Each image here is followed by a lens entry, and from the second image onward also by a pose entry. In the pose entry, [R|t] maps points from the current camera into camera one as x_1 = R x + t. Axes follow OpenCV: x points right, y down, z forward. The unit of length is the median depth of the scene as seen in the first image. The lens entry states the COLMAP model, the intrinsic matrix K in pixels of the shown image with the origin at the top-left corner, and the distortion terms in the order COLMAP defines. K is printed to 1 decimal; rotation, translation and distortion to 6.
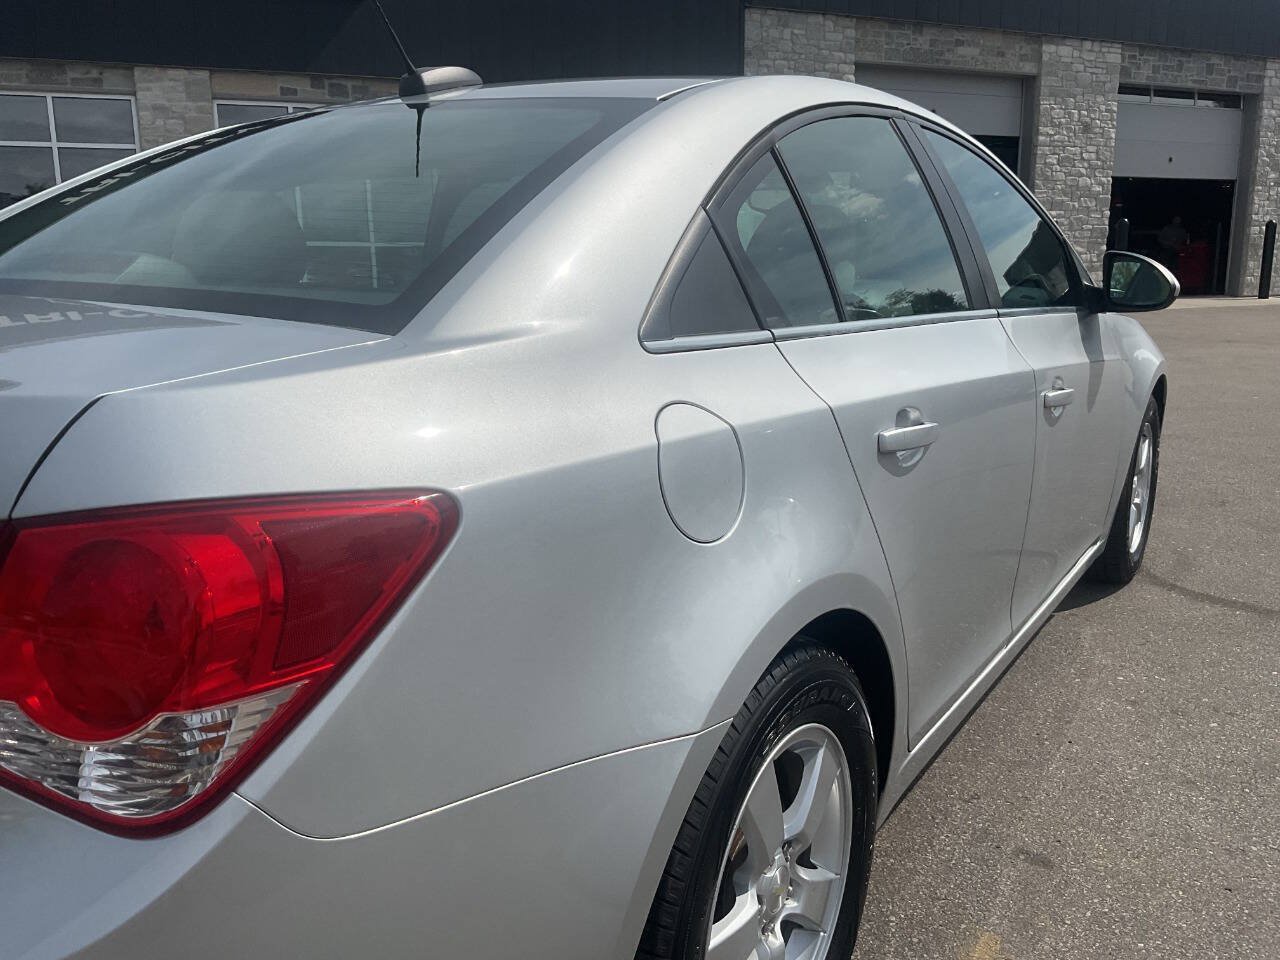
lens RADIAL K [[1064.1, 0, 635.3], [0, 1064.1, 473.9], [0, 0, 1]] dist [-0.001527, -0.015308]
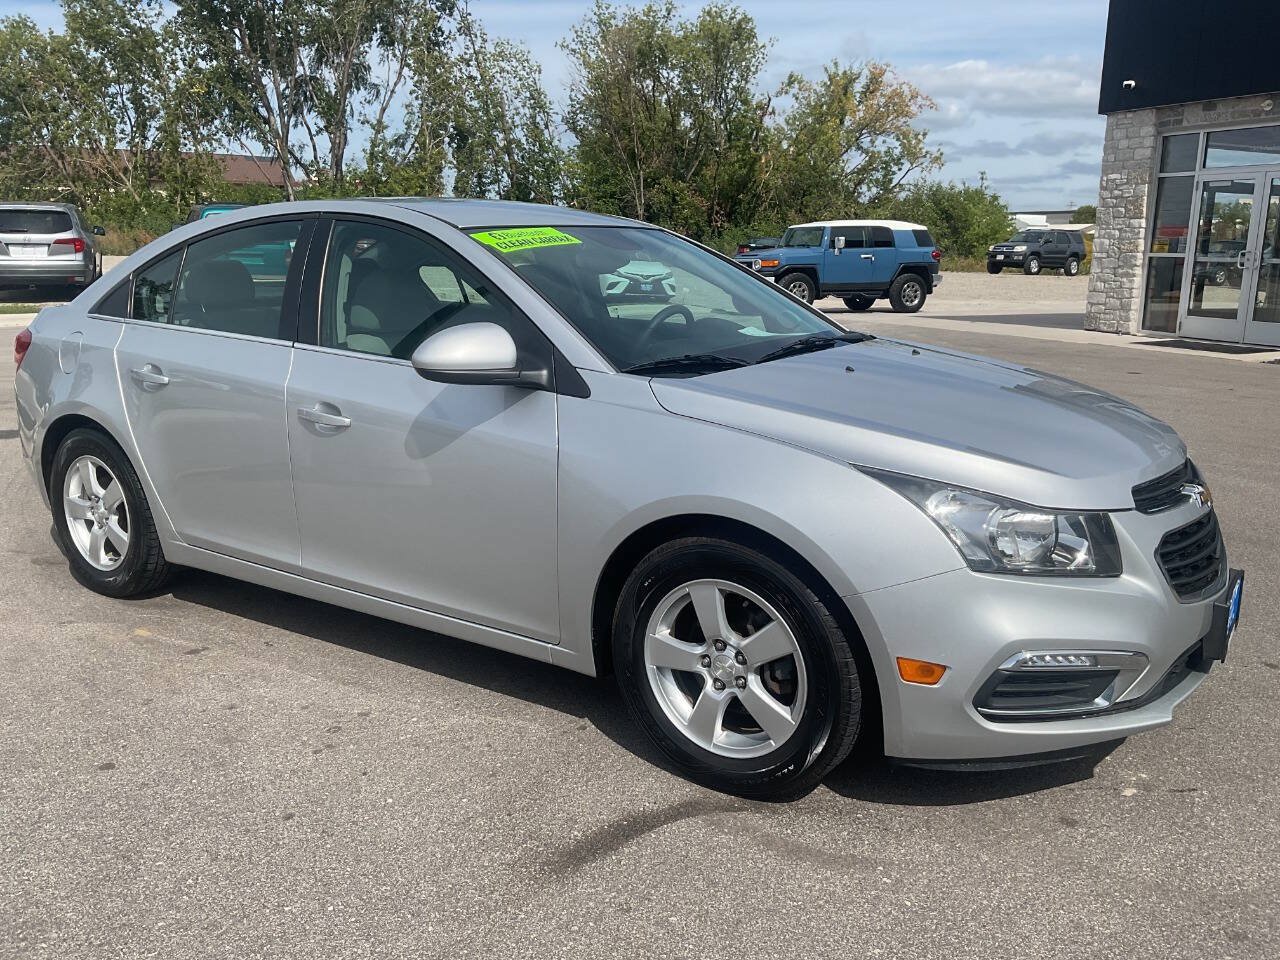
lens RADIAL K [[1052.7, 0, 636.2], [0, 1052.7, 476.5], [0, 0, 1]] dist [0.061750, -0.119883]
pose [[0.001650, 0.220801, -0.975318, 0.326479], [-0.218693, 0.951790, 0.215104, -0.071220], [0.975792, 0.212940, 0.049858, 0.254067]]
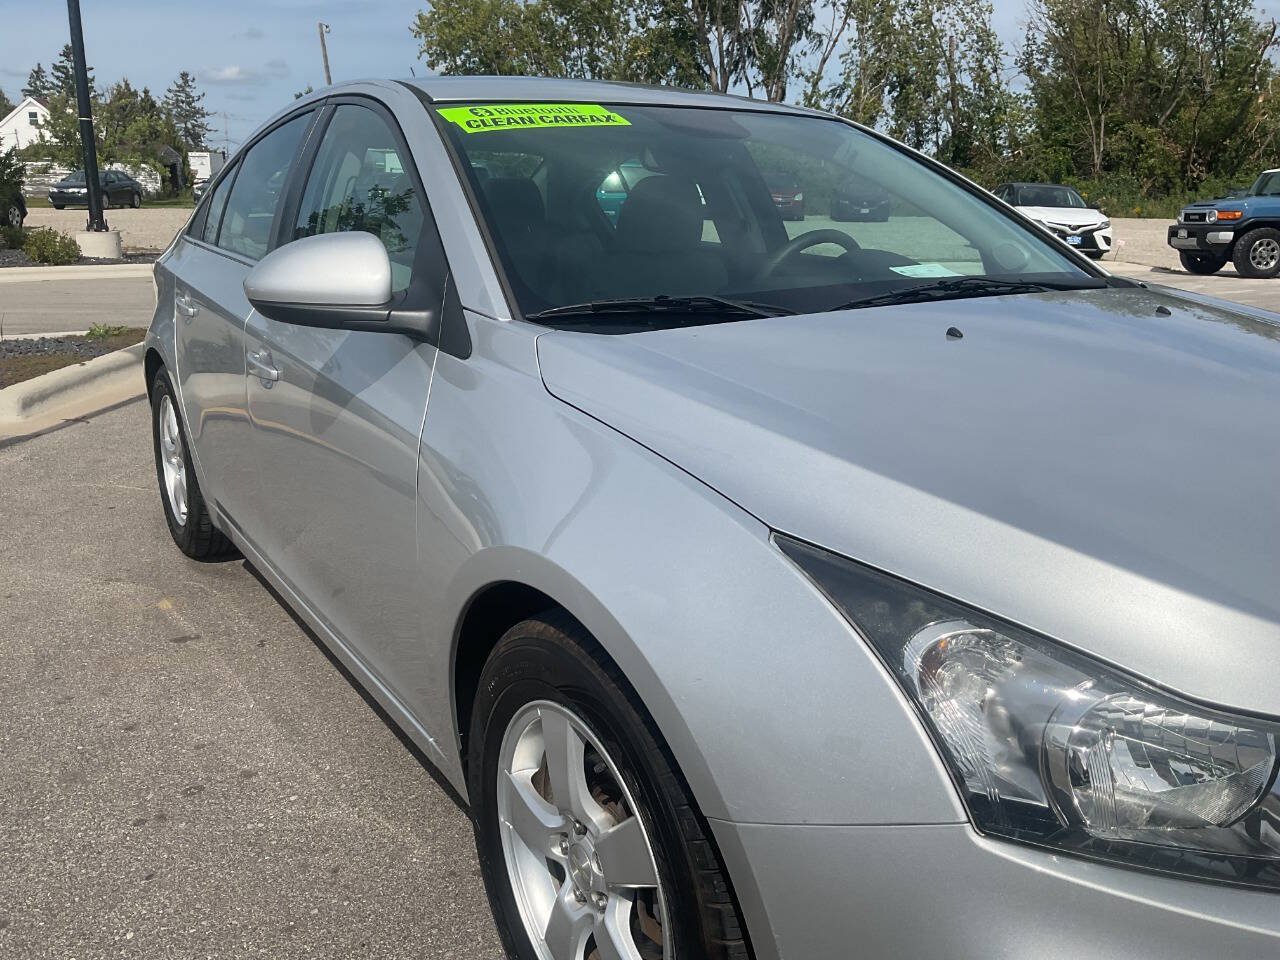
lens RADIAL K [[1064.1, 0, 635.3], [0, 1064.1, 473.9], [0, 0, 1]] dist [-0.001527, -0.015308]
pose [[-0.391623, 0.234750, -0.889676, 0.223494], [-0.199015, 0.922409, 0.330990, -0.072391], [0.898346, 0.306682, -0.314518, 0.316283]]
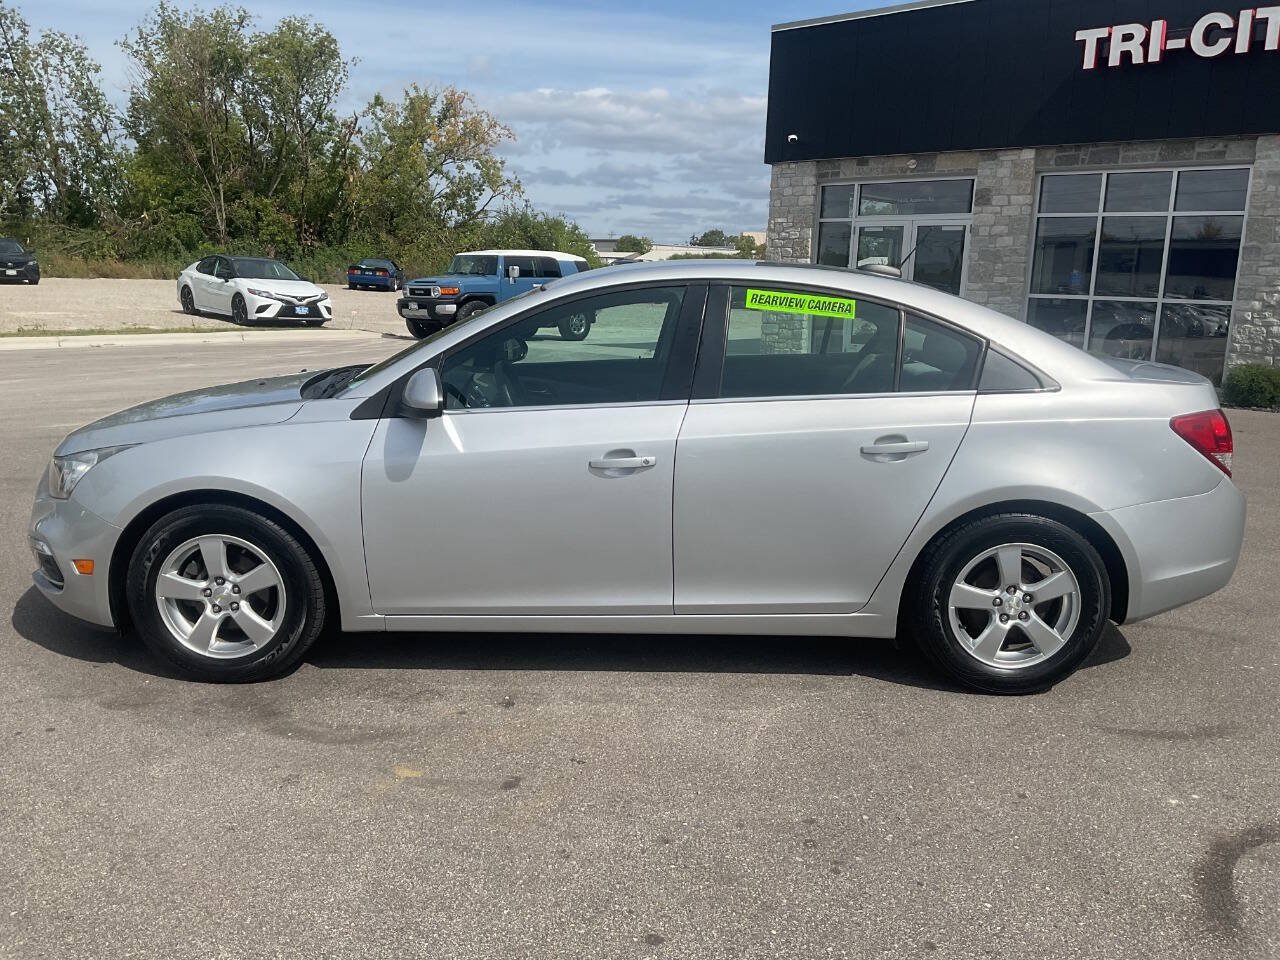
lens RADIAL K [[1052.7, 0, 636.2], [0, 1052.7, 476.5], [0, 0, 1]] dist [0.061750, -0.119883]
pose [[0.395844, 0.190355, -0.898372, 0.276273], [-0.220954, 0.969283, 0.108023, -0.041097], [0.891340, 0.155739, 0.425745, 0.075606]]
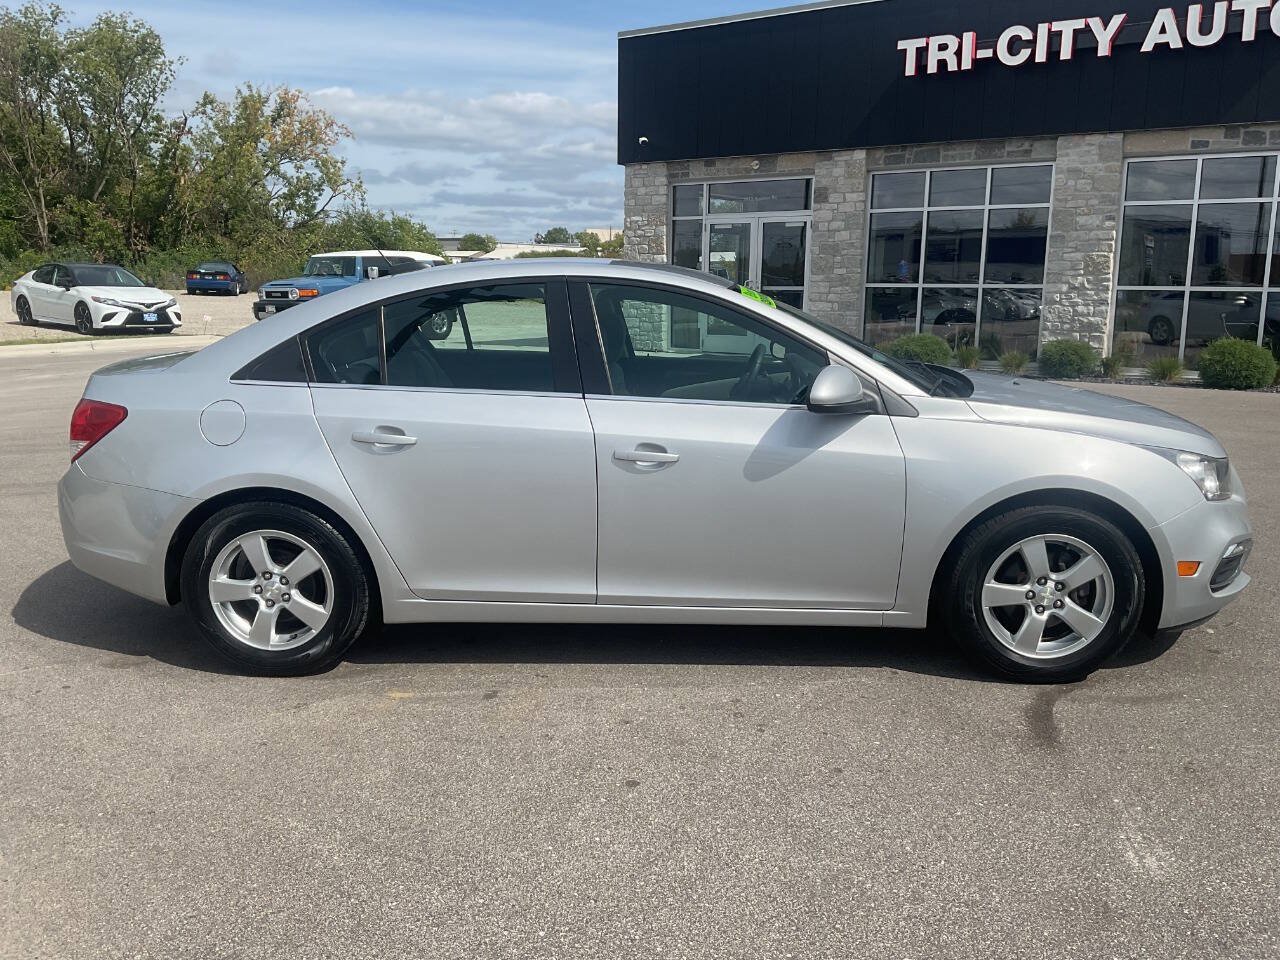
lens RADIAL K [[1052.7, 0, 636.2], [0, 1052.7, 476.5], [0, 0, 1]] dist [0.061750, -0.119883]
pose [[0.523434, 0.170225, -0.834890, 0.316224], [-0.186505, 0.978969, 0.082672, -0.031774], [0.831404, 0.112438, 0.544173, 0.031557]]
